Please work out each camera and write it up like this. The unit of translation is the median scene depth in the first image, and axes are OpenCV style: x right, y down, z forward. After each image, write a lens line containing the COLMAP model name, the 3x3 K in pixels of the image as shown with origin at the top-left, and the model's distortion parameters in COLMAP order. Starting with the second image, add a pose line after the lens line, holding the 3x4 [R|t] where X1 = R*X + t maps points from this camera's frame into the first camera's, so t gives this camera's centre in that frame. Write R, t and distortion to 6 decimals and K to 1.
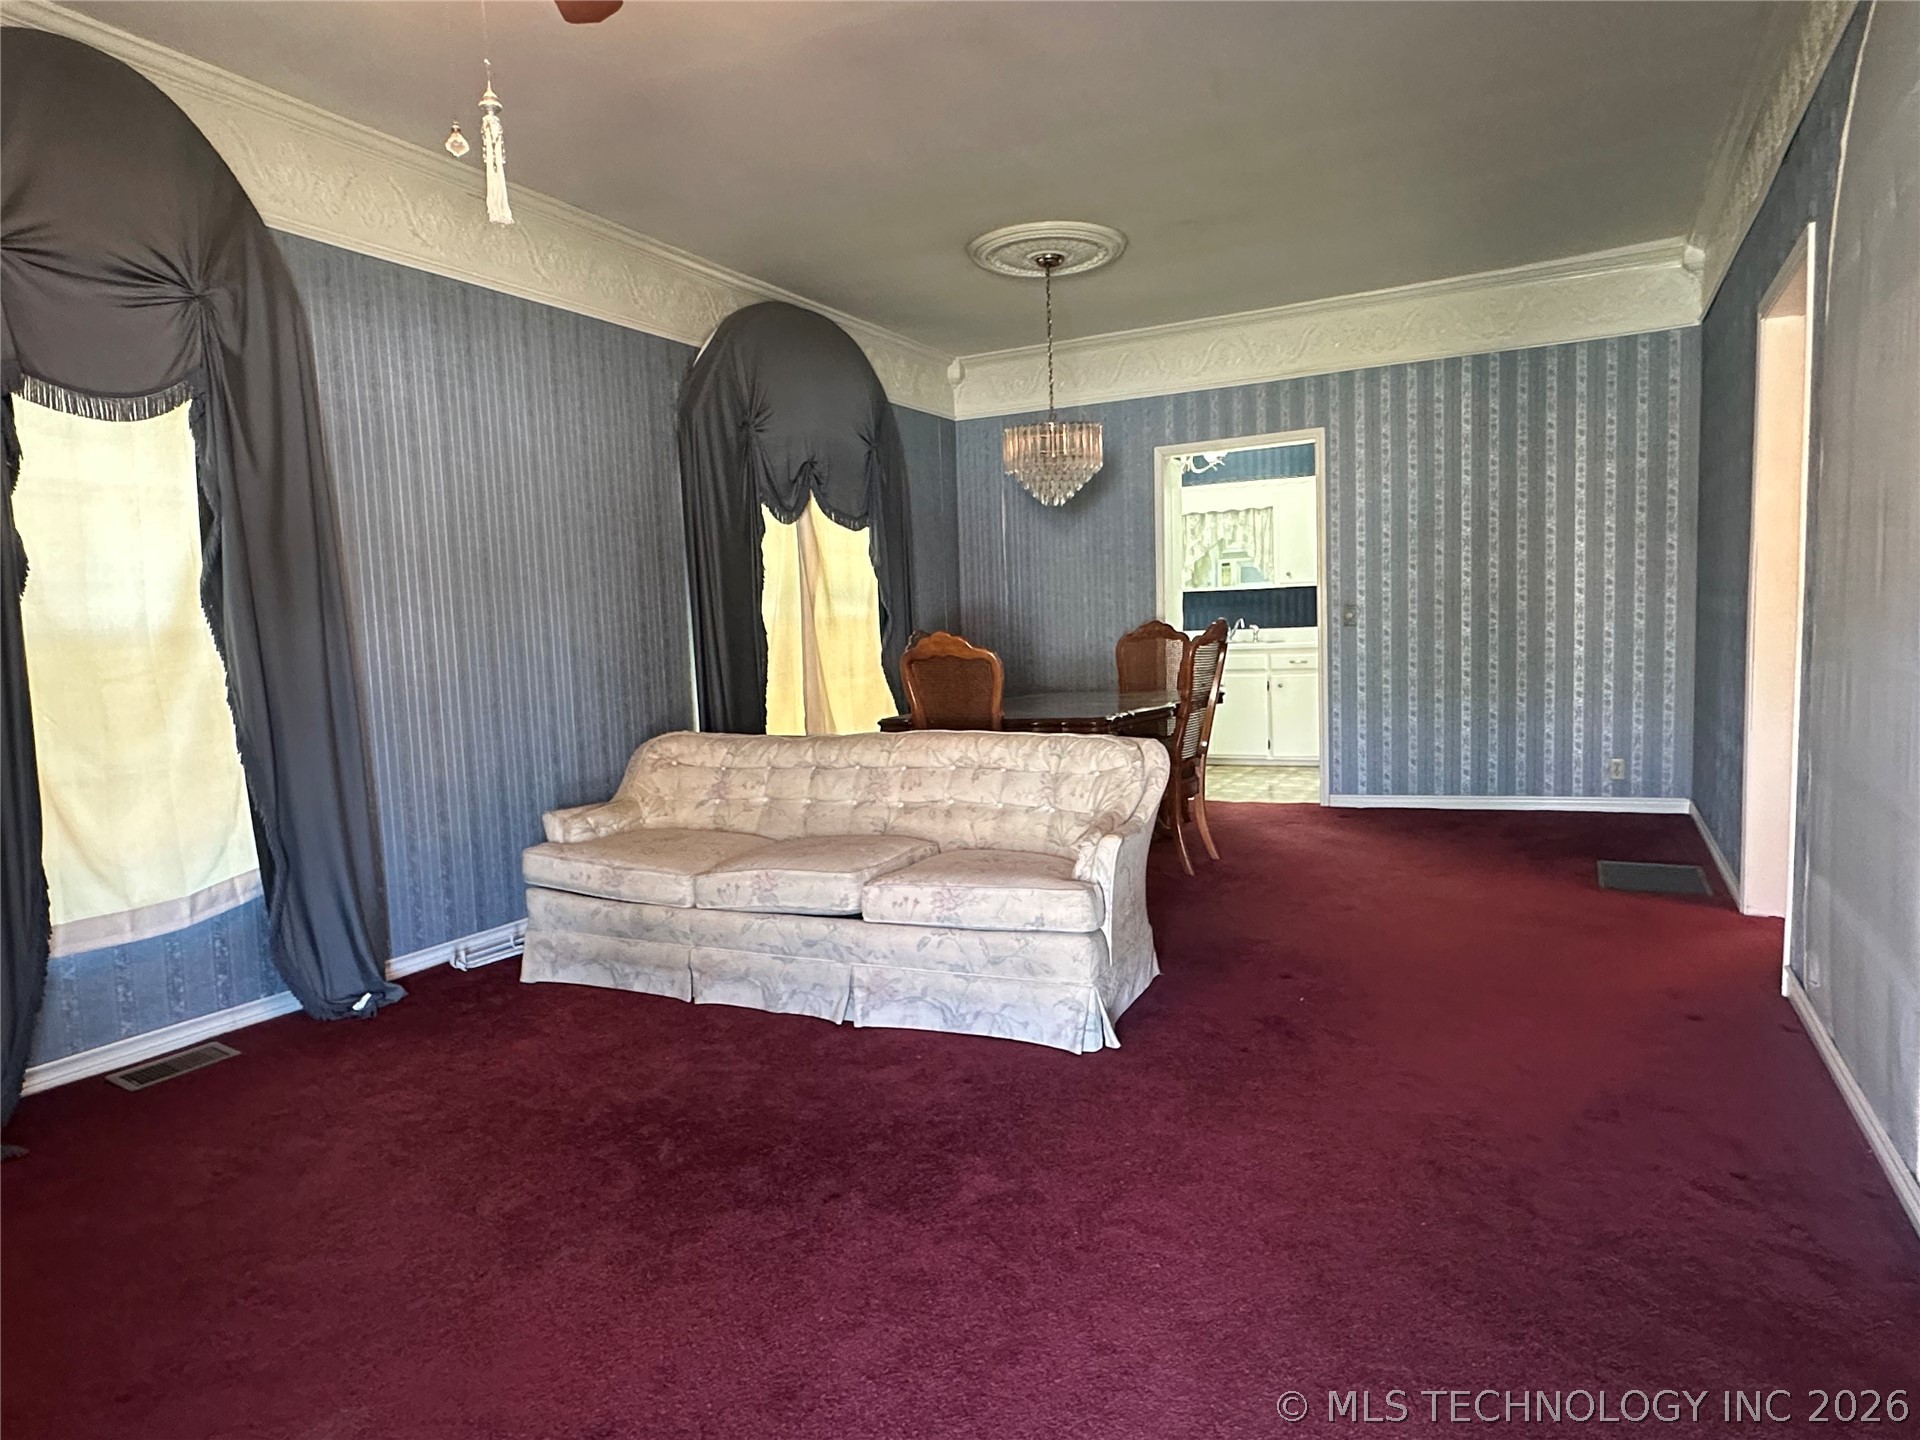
lens RADIAL K [[1202.8, 0, 960.0], [0, 1202.8, 720.0], [0, 0, 1]] dist [0.000740, 0.000442]
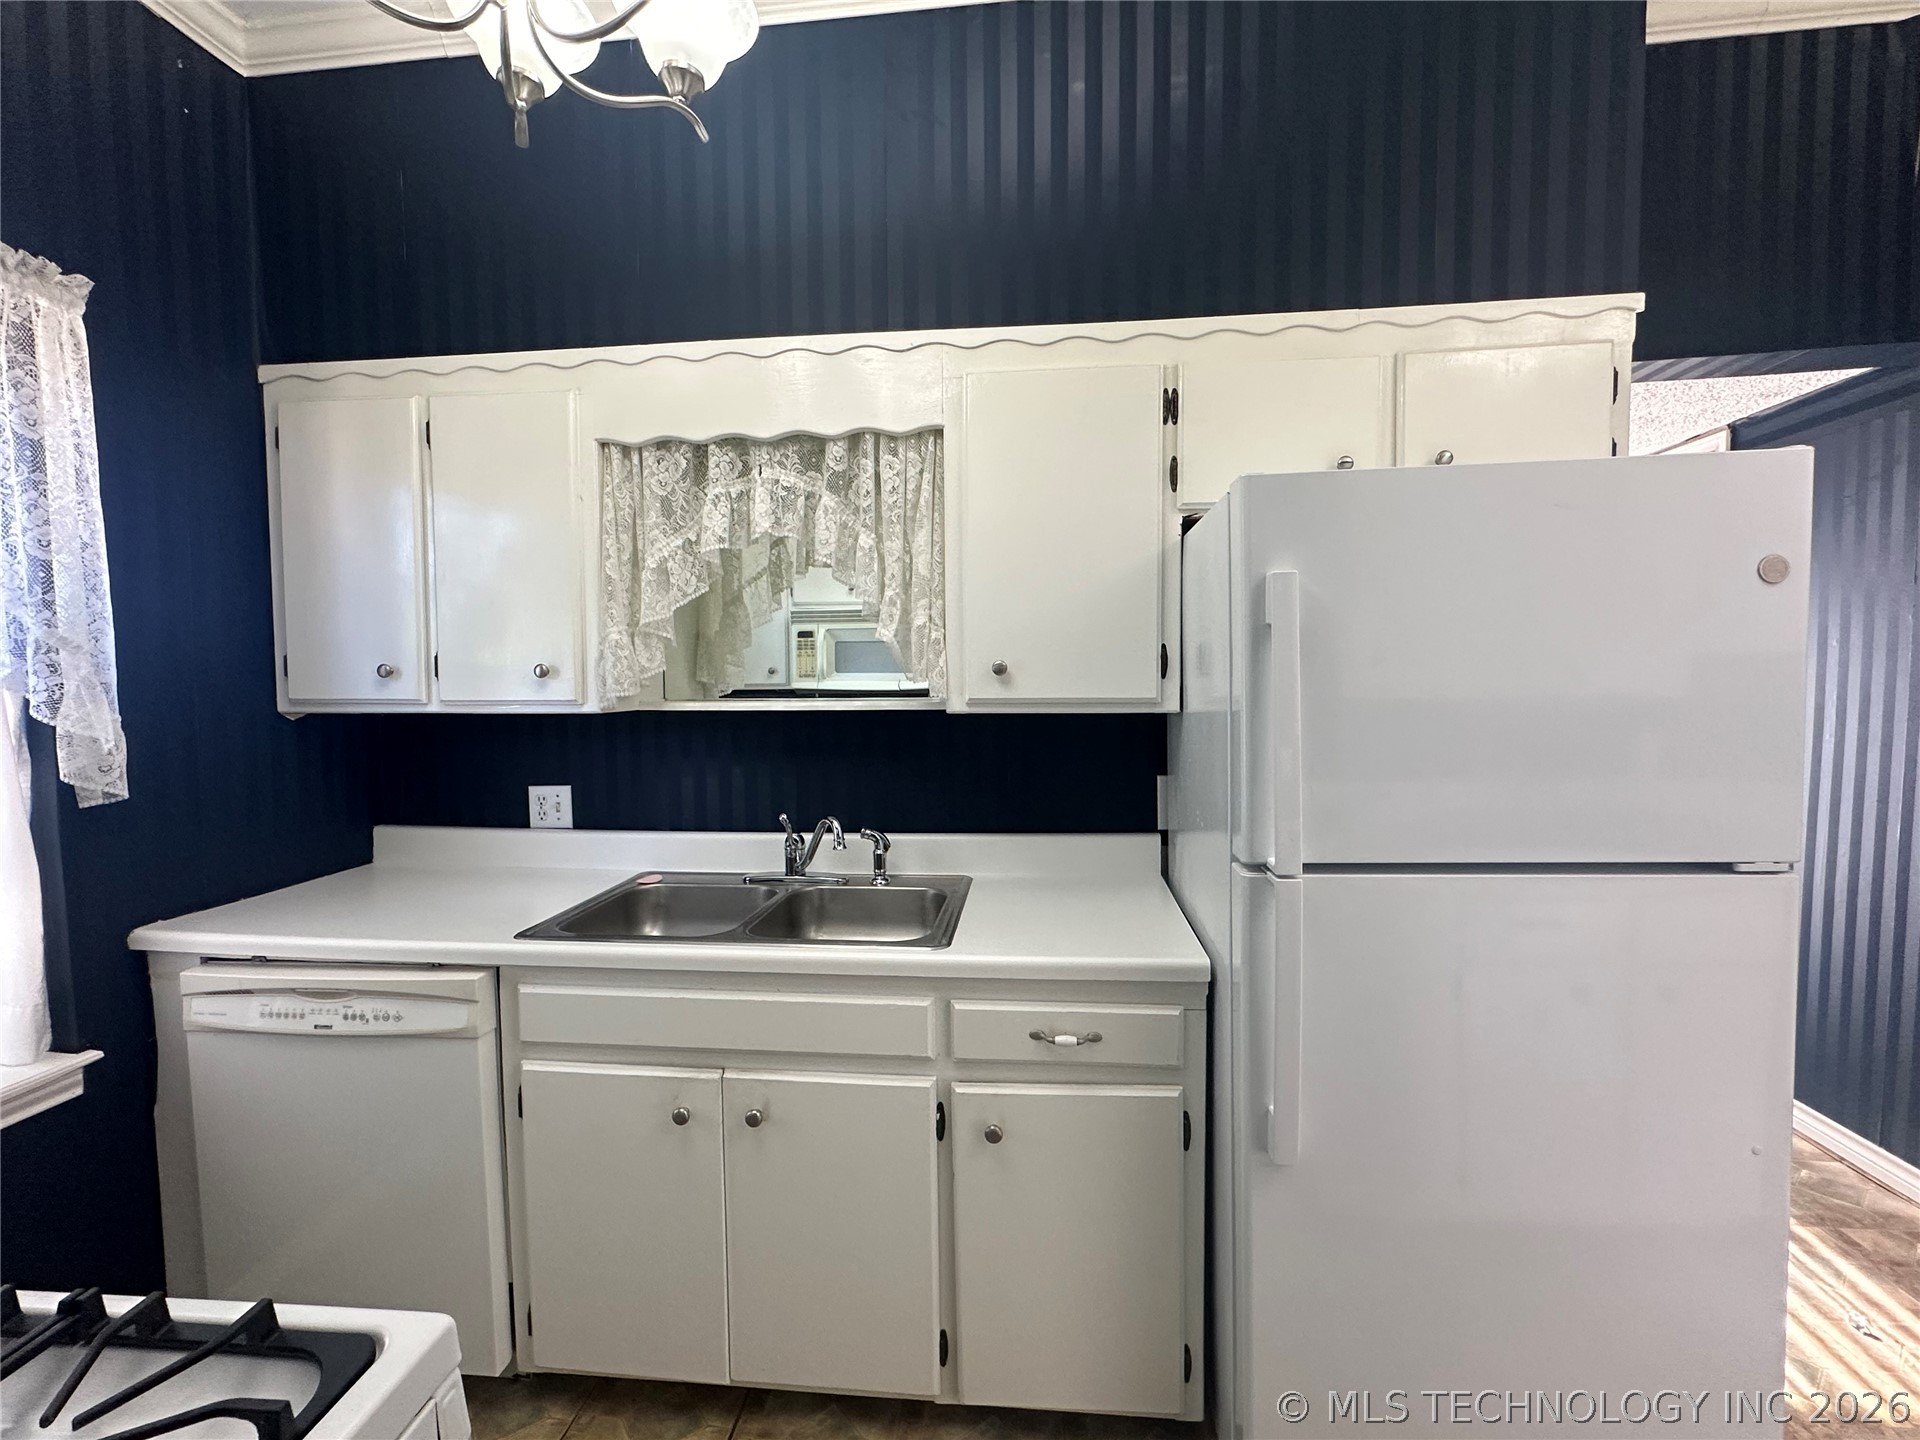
lens RADIAL K [[859.8, 0, 960.0], [0, 859.8, 720.0], [0, 0, 1]] dist [-0.010276, 0.006791]
pose [[0.930612, 0.004912, 0.365974, 0.378897], [0.007120, 0.999478, -0.031521, -0.204382], [-0.365937, 0.031940, 0.930091, 1.617144]]
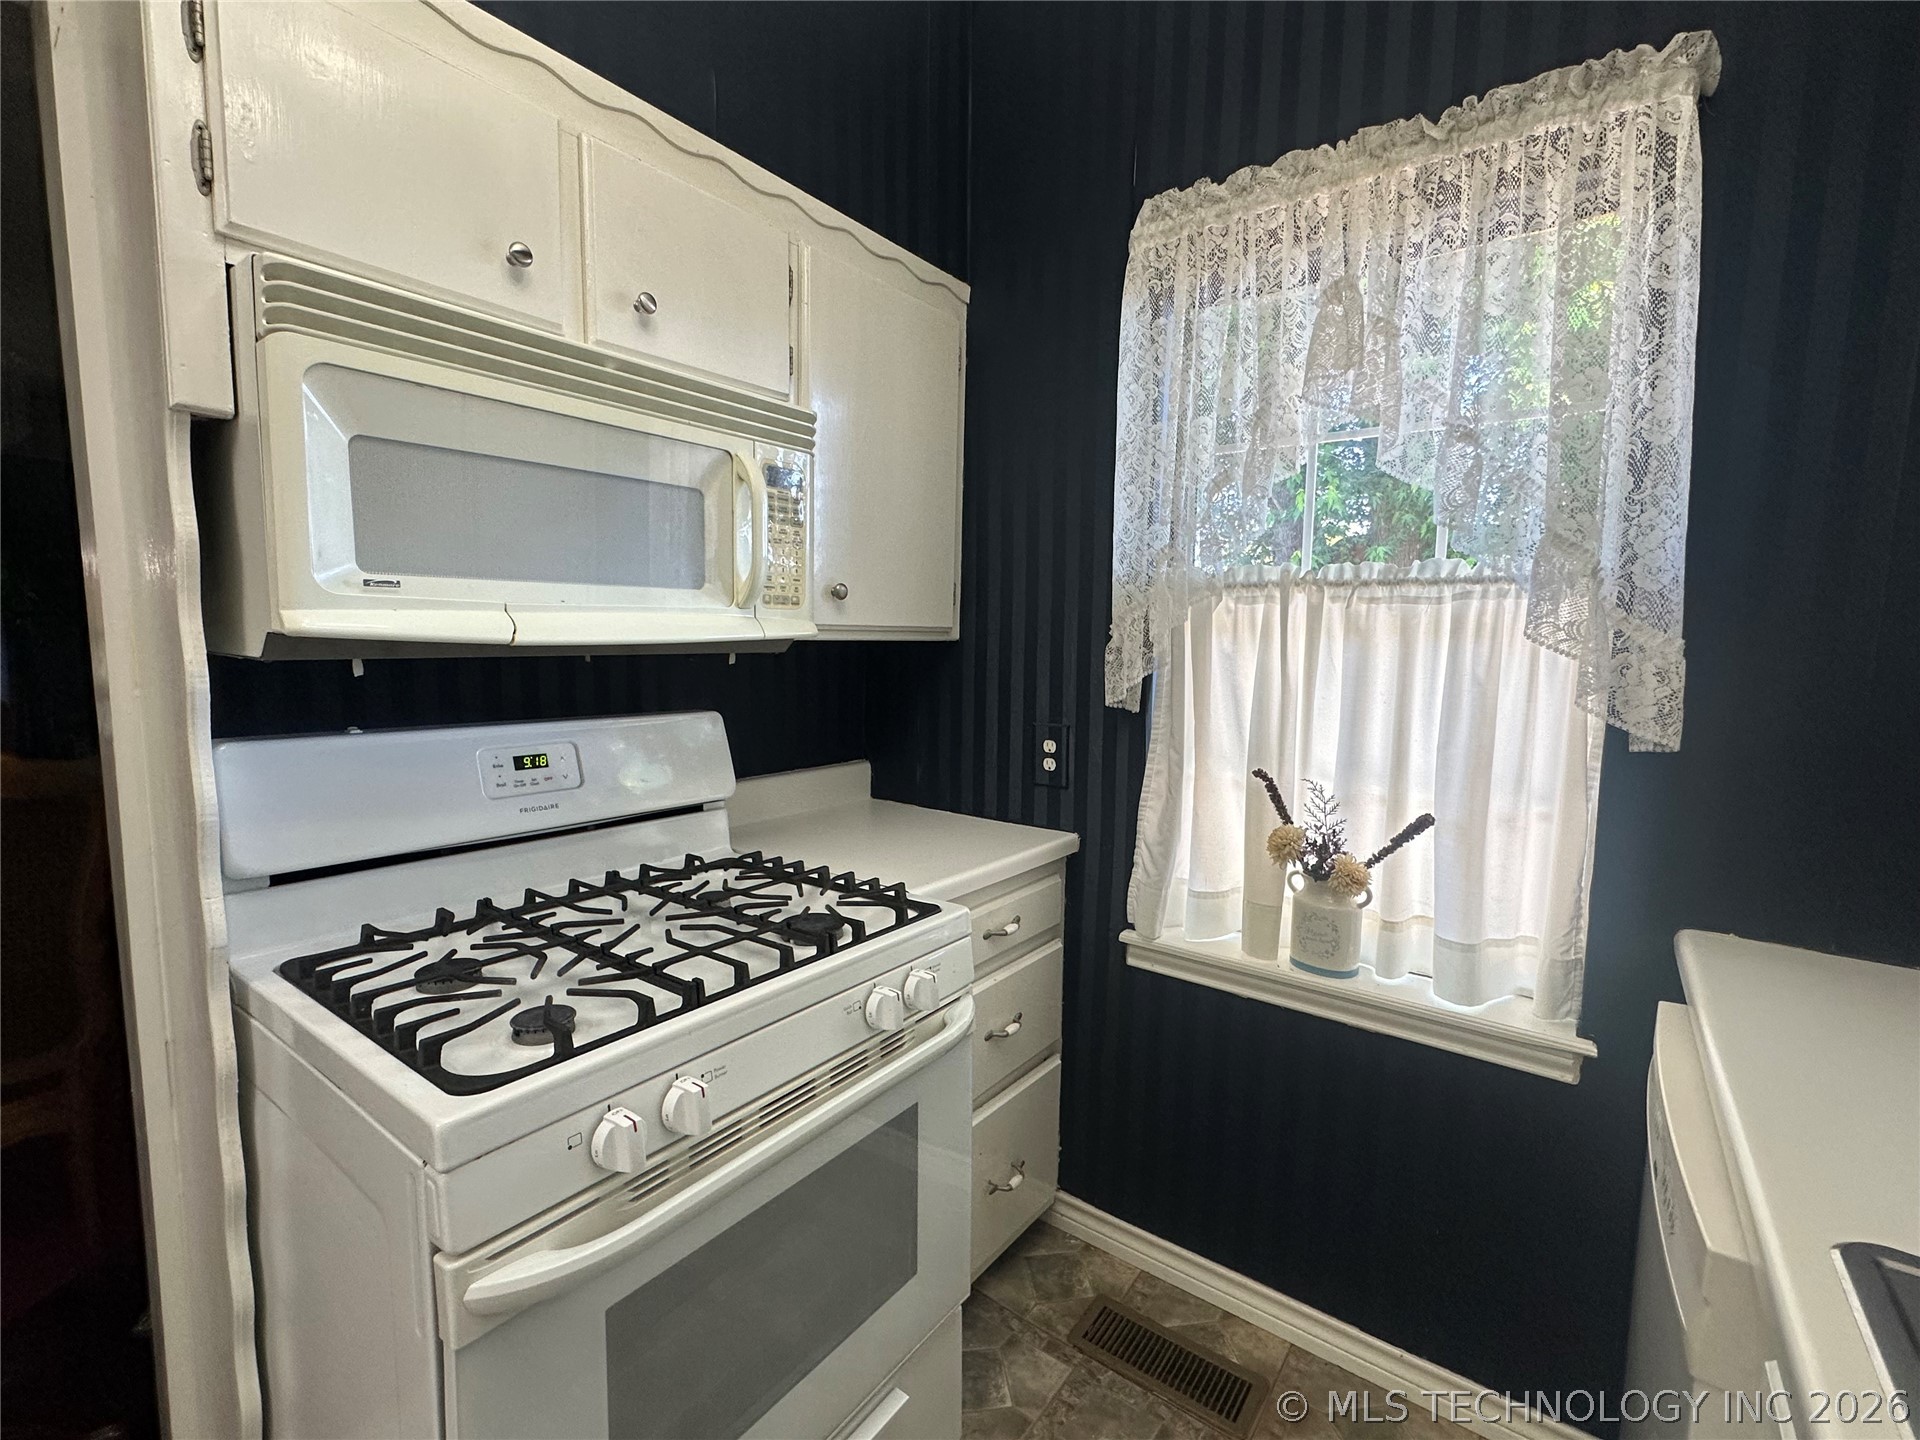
lens RADIAL K [[859.8, 0, 960.0], [0, 859.8, 720.0], [0, 0, 1]] dist [-0.010276, 0.006791]
pose [[-0.160119, 0.131718, -0.978270, 0.480991], [-0.092364, 0.984709, 0.147703, -0.212982], [0.982767, 0.114007, -0.145505, 1.901794]]
